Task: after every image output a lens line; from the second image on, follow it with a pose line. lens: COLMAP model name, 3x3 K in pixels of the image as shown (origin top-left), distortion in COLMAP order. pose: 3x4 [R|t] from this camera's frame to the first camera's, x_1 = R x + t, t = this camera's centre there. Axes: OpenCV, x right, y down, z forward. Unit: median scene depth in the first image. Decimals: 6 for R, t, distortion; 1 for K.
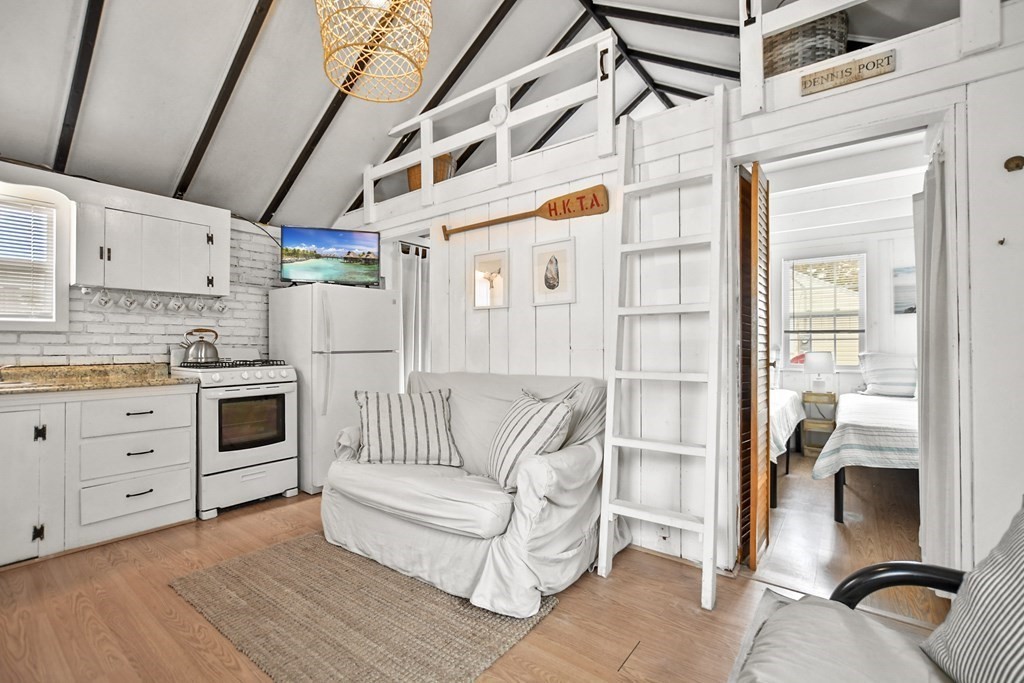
lens RADIAL K [[447.6, 0, 507.8], [0, 447.6, 343.6], [0, 0, 1]] dist [-0.017972, 0.002585]
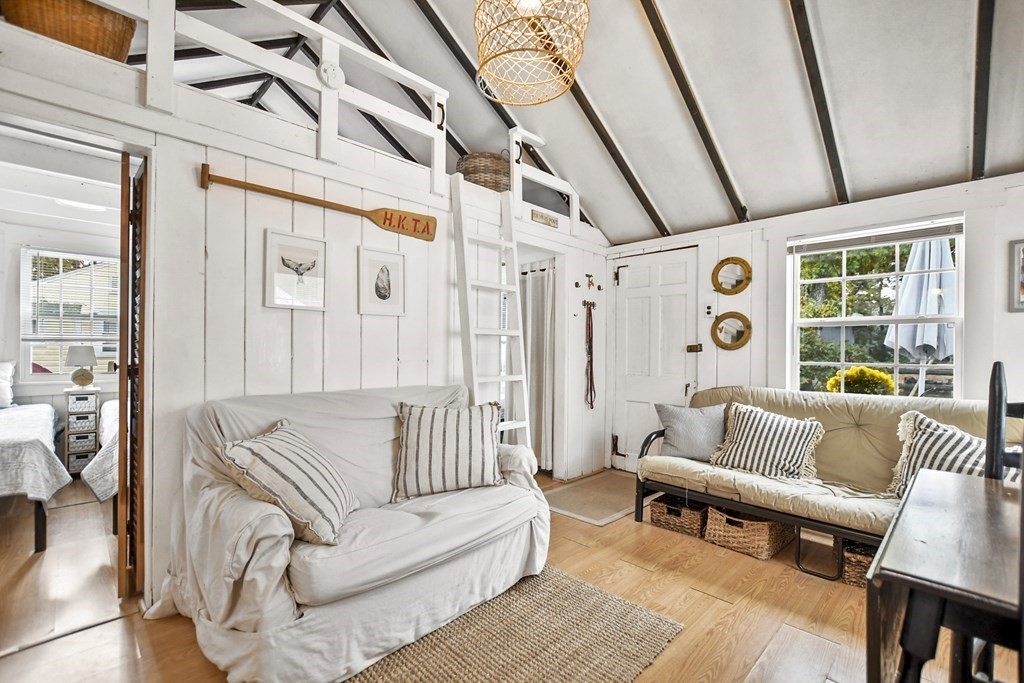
lens RADIAL K [[447.6, 0, 510.8], [0, 447.6, 352.9], [0, 0, 1]] dist [-0.017972, 0.002585]
pose [[0.131784, -0.000730, 0.991278, -0.801079], [-0.012026, 0.999925, 0.002335, -0.010359], [-0.991205, -0.012228, 0.131765, 0.573997]]
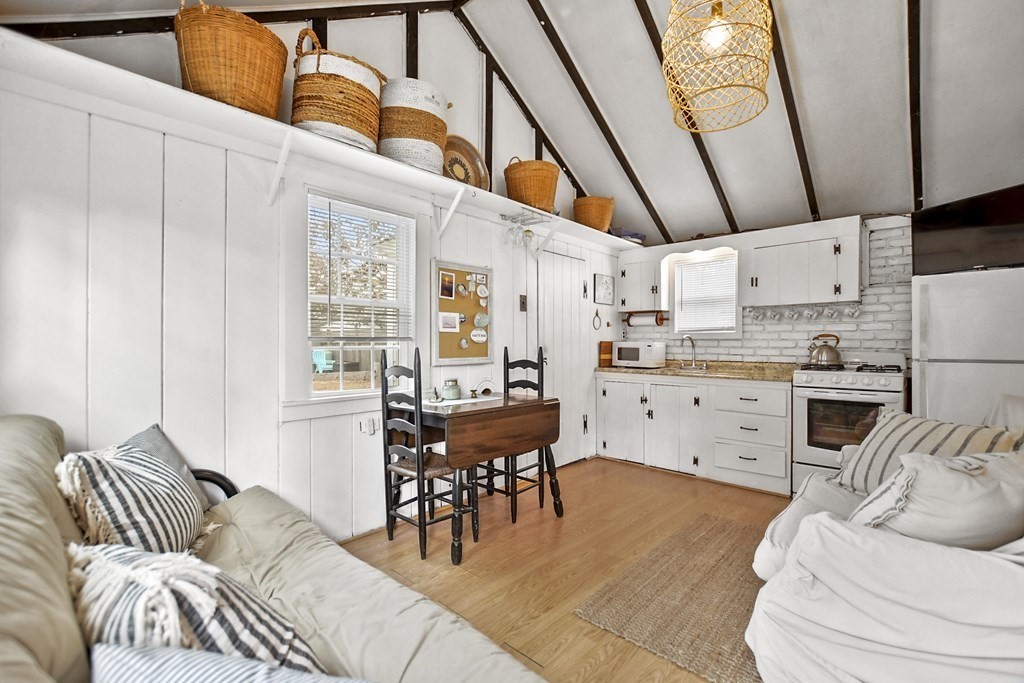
lens RADIAL K [[447.6, 0, 505.5], [0, 447.6, 346.2], [0, 0, 1]] dist [-0.017972, 0.002585]
pose [[-0.112415, 0.008385, -0.993626, 0.551520], [0.002265, 0.999964, 0.008182, -0.015973], [0.993659, -0.001331, -0.112430, 0.381575]]
